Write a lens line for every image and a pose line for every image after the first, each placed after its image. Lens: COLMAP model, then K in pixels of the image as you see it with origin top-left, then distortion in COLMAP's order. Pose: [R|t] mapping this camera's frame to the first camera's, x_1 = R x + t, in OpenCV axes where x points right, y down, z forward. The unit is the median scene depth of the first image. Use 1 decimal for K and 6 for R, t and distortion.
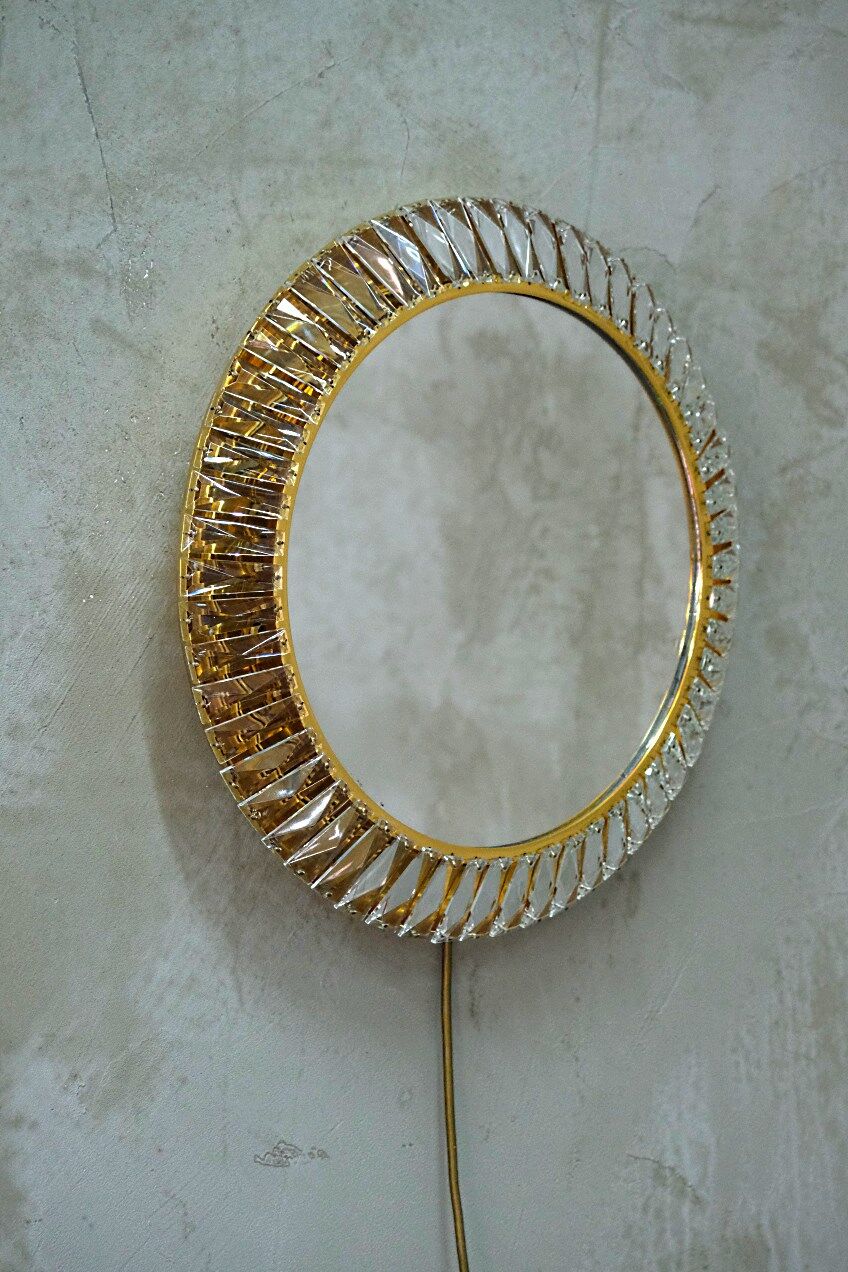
lens RADIAL K [[4473.9, 0, 511.5], [0, 4473.9, 569.6], [0, 0, 1]] dist [-0.064812, 0.000000]
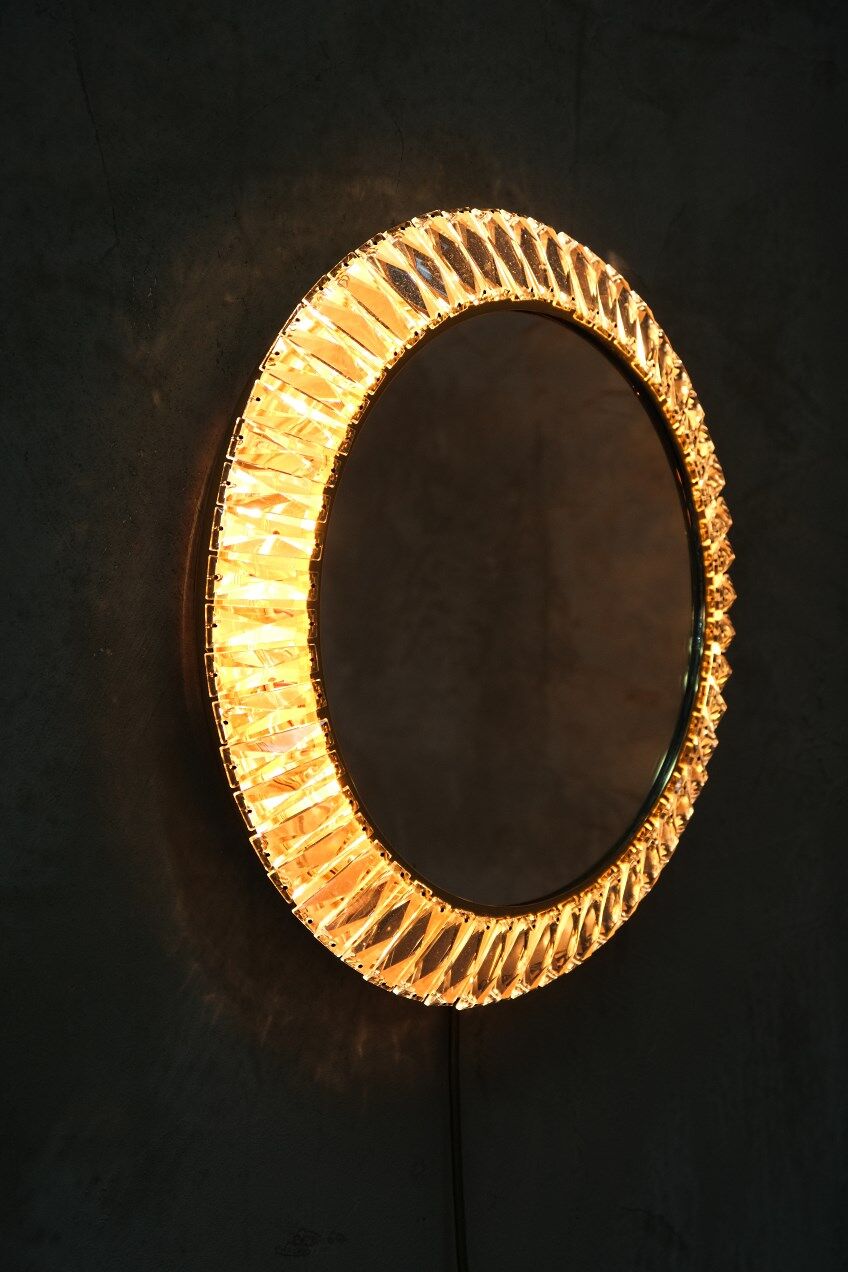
lens RADIAL K [[3337.7, 0, 465.7], [0, 3337.7, 636.7], [0, 0, 1]] dist [-0.054371, 0.000000]
pose [[0.992153, -0.024885, 0.122527, -0.096735], [0.022928, 0.999586, 0.017364, -0.006245], [-0.122908, -0.014418, 0.992313, 0.301298]]
